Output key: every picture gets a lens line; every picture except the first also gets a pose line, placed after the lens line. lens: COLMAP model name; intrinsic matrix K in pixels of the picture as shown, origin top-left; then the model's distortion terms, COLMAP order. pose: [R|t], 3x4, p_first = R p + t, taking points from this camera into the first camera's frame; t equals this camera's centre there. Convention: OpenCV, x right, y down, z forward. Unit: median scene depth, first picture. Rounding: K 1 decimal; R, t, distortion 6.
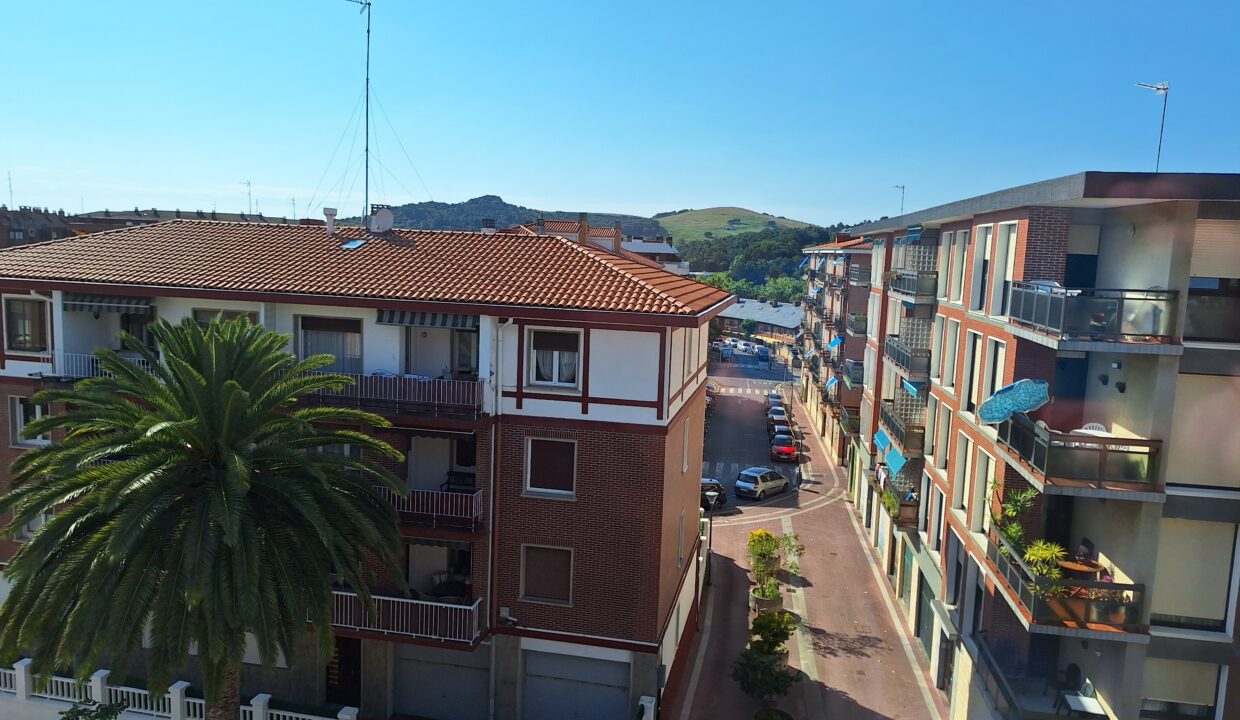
lens RADIAL K [[852.6, 0, 623.3], [0, 852.6, 360.0], [0, 0, 1]] dist [0.026812, -0.001597]
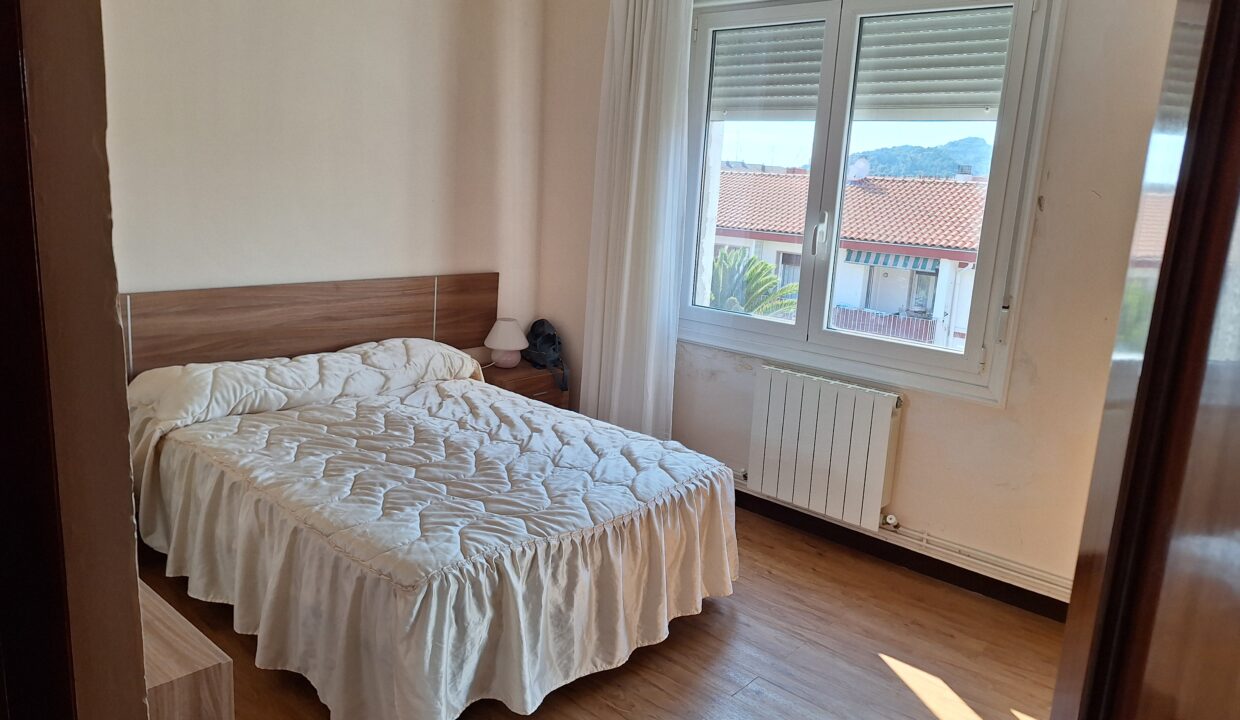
lens RADIAL K [[852.6, 0, 616.2], [0, 852.6, 367.1], [0, 0, 1]] dist [0.026812, -0.001597]
pose [[0.860881, 0.119390, -0.494600, 0.031018], [-0.084727, 0.992146, 0.092019, 0.018389], [0.501702, -0.037311, 0.864236, -0.149384]]
